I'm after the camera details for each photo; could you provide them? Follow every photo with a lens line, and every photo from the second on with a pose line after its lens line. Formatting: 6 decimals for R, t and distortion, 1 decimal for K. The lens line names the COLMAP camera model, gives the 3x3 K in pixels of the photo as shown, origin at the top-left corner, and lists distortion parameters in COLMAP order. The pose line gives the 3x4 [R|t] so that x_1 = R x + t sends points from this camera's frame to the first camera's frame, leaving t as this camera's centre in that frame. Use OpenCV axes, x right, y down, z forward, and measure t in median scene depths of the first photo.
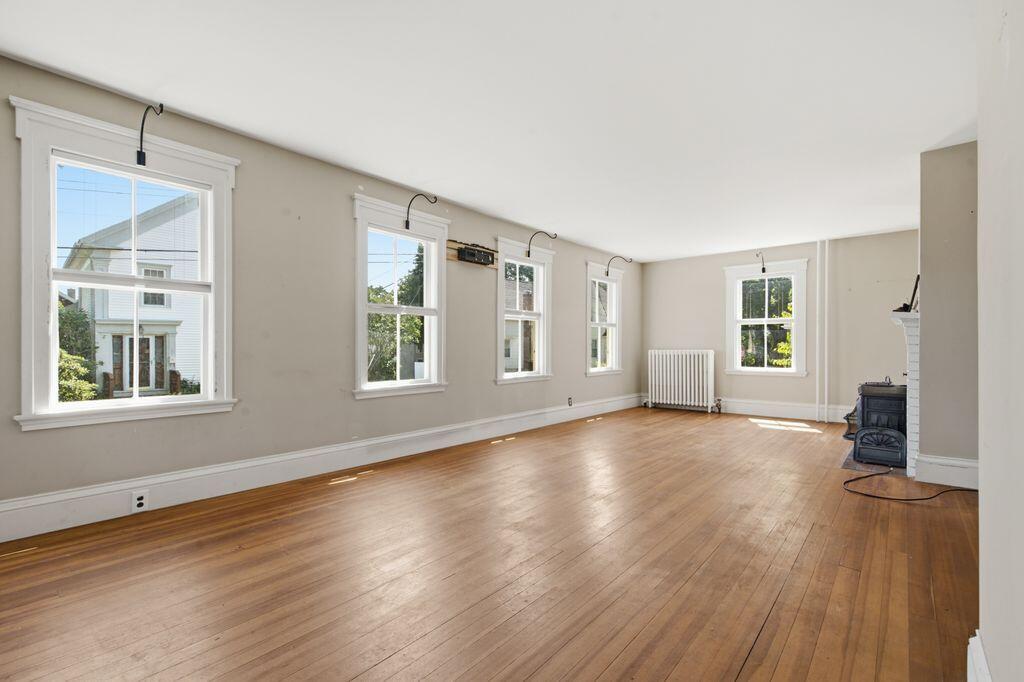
lens RADIAL K [[469.8, 0, 508.8], [0, 469.8, 347.1], [0, 0, 1]] dist [0.002278, -0.000445]
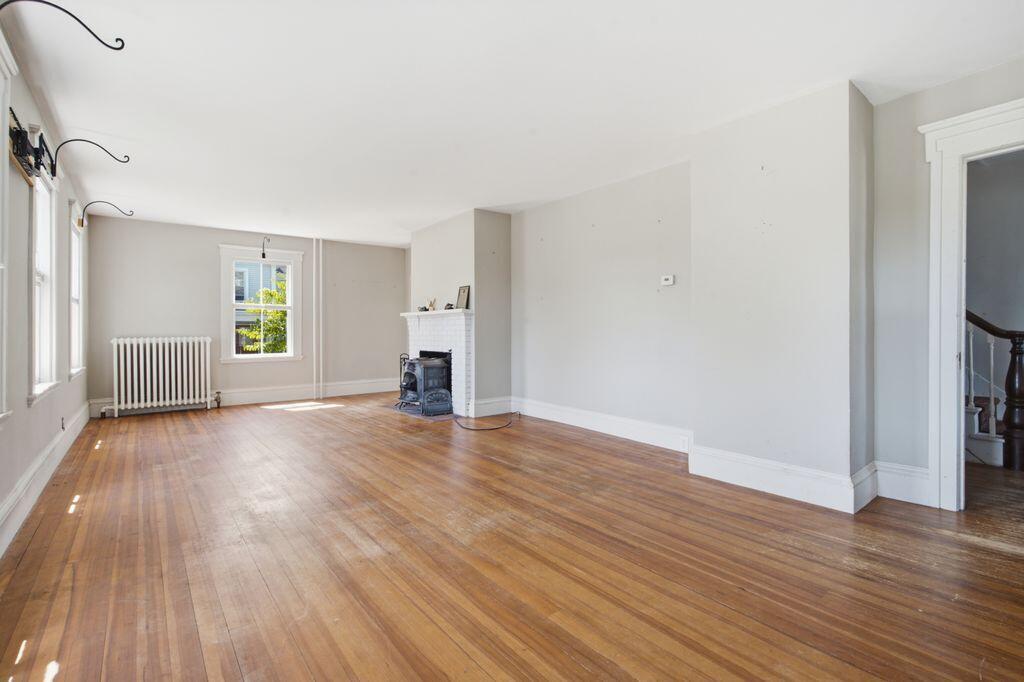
lens RADIAL K [[469.8, 0, 519.6], [0, 469.8, 335.8], [0, 0, 1]] dist [0.002278, -0.000445]
pose [[0.192160, -0.010308, 0.981309, -0.312926], [0.004226, 0.999944, 0.009676, -0.001422], [-0.981354, 0.002287, 0.192193, 0.269416]]
